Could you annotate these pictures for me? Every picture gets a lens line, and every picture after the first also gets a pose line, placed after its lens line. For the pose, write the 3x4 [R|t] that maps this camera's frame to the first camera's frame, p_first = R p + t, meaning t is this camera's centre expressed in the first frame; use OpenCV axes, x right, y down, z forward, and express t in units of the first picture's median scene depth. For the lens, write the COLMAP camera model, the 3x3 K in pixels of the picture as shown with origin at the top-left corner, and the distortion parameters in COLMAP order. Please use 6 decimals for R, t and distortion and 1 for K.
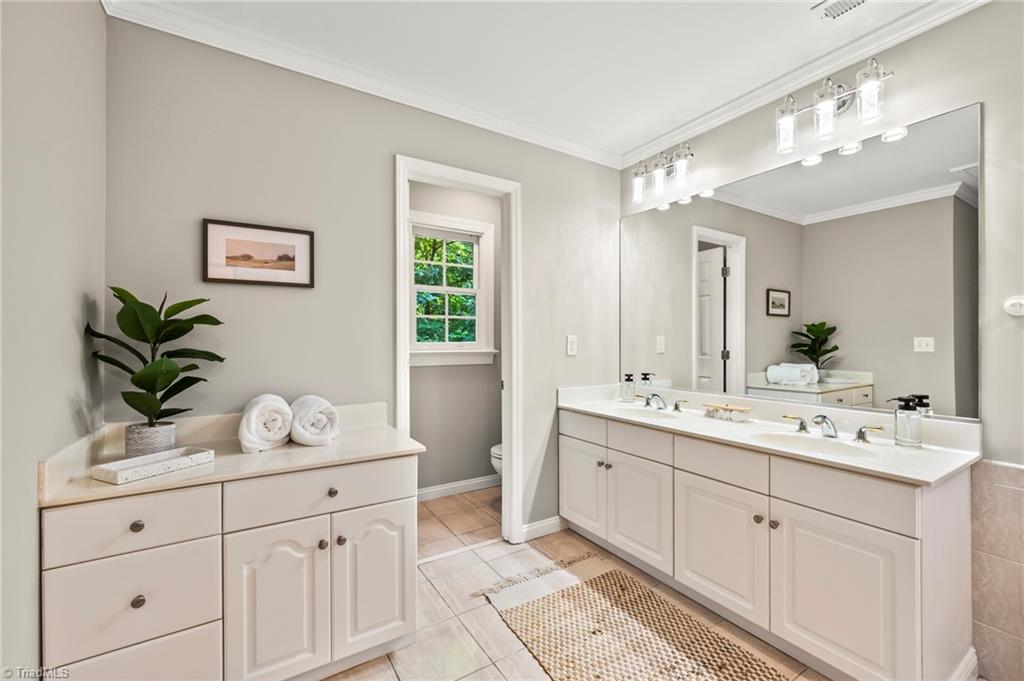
lens RADIAL K [[423.0, 0, 512.0], [0, 423.0, 340.5], [0, 0, 1]] dist [0.000788, 0.000067]
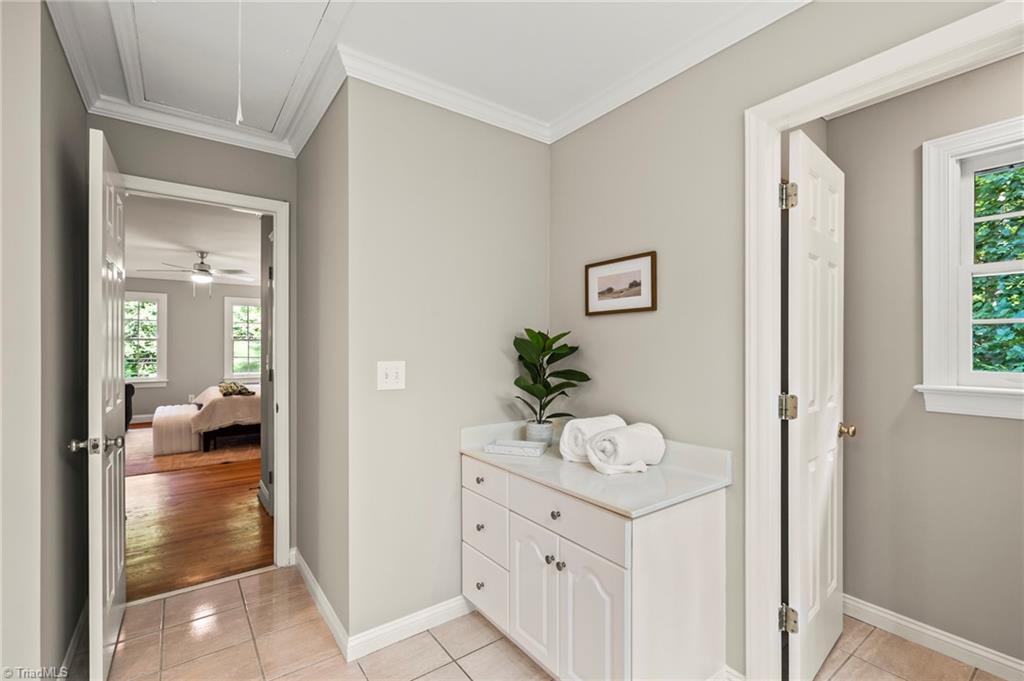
lens RADIAL K [[456.5, 0, 512.0], [0, 456.5, 340.5], [0, 0, 1]] dist [-0.000121, -0.000017]
pose [[0.067814, -0.001086, -0.997697, 0.558323], [0.003035, 0.999995, -0.000882, -0.061443], [0.997693, -0.002968, 0.067817, 0.649881]]
